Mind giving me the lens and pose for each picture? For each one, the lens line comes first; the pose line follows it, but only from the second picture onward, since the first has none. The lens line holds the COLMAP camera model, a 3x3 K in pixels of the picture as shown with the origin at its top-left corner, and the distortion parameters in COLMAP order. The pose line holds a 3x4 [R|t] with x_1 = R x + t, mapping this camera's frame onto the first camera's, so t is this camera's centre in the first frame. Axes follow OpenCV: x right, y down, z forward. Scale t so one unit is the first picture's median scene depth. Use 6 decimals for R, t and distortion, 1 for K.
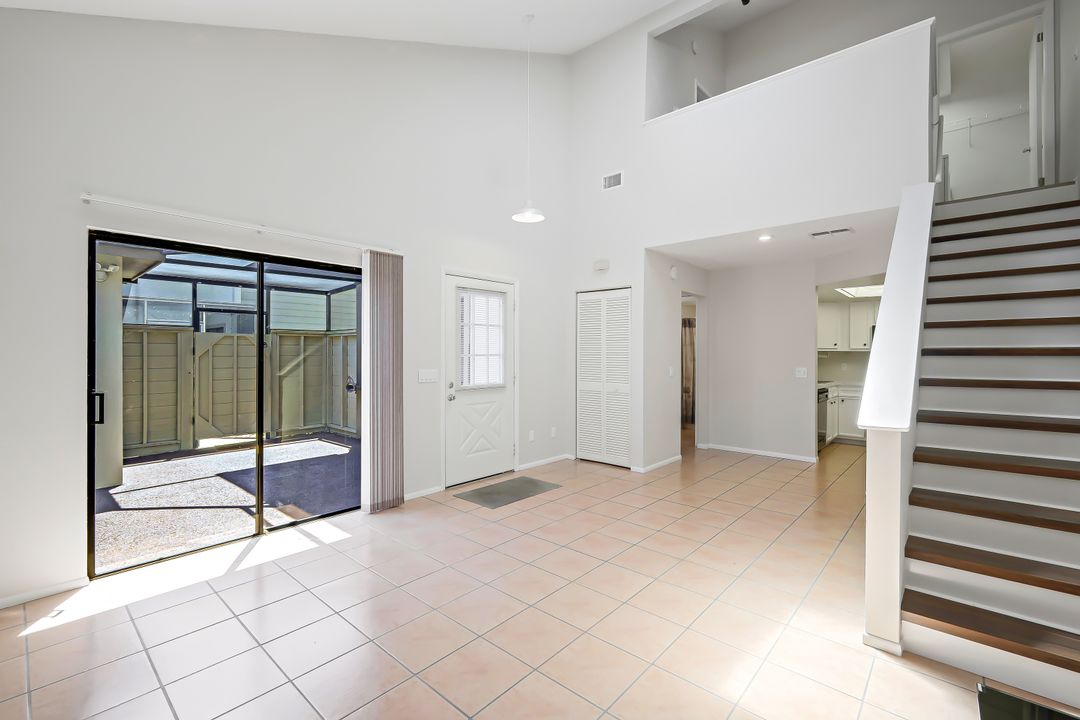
lens RADIAL K [[473.8, 0, 538.0], [0, 473.8, 354.3], [0, 0, 1]] dist [0.003740, 0.001148]
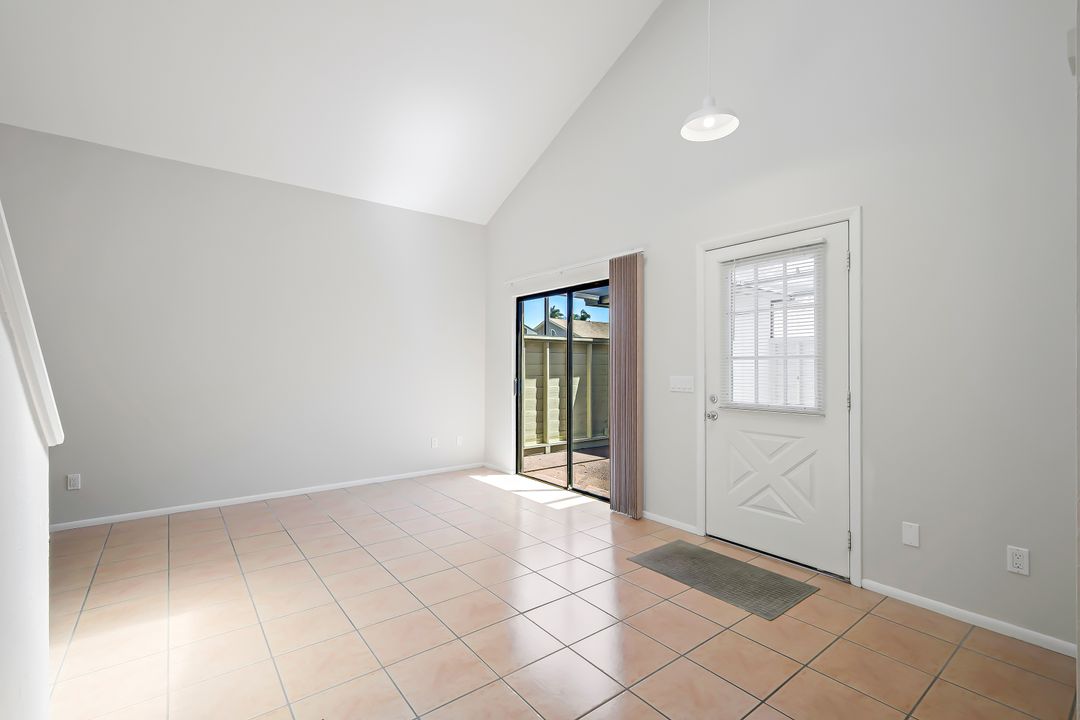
lens RADIAL K [[473.8, 0, 539.5], [0, 473.8, 364.3], [0, 0, 1]] dist [0.003740, 0.001148]
pose [[-0.181595, -0.005170, -0.983360, 0.577368], [-0.004528, 0.999980, -0.004421, 0.015429], [0.983363, 0.003650, -0.181615, 0.847826]]
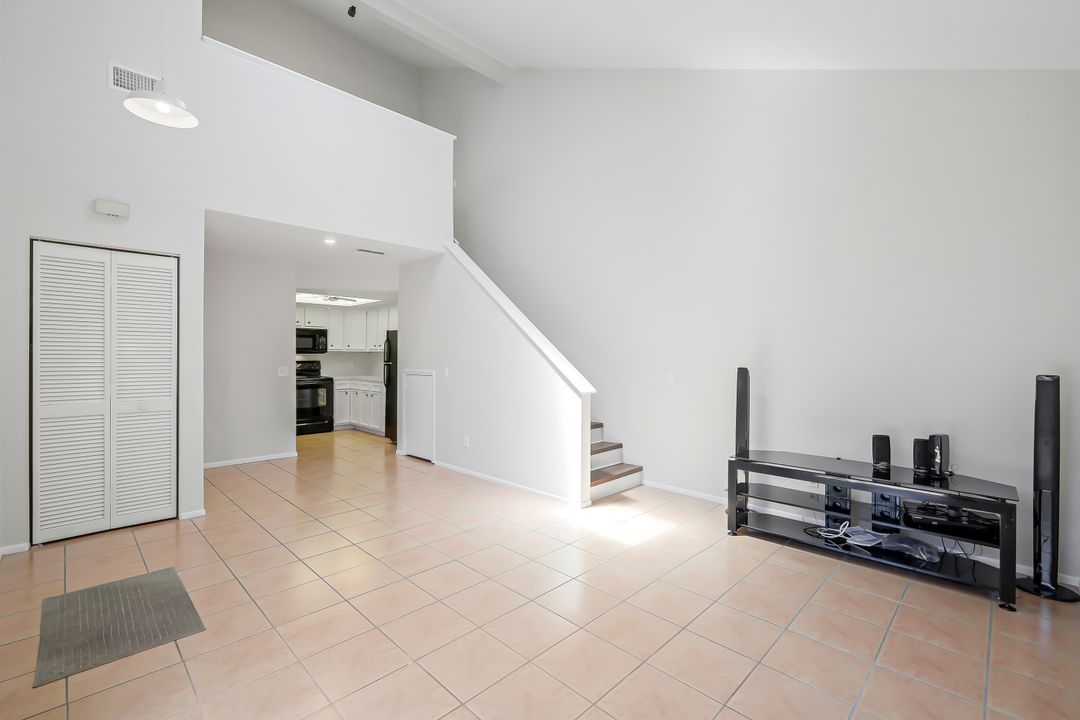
lens RADIAL K [[473.8, 0, 543.4], [0, 473.8, 357.1], [0, 0, 1]] dist [0.003740, 0.001148]
pose [[0.044388, -0.007018, 0.998990, -0.541457], [-0.000743, 0.999975, 0.007057, -0.000071], [-0.999014, -0.001056, 0.044382, 0.491349]]
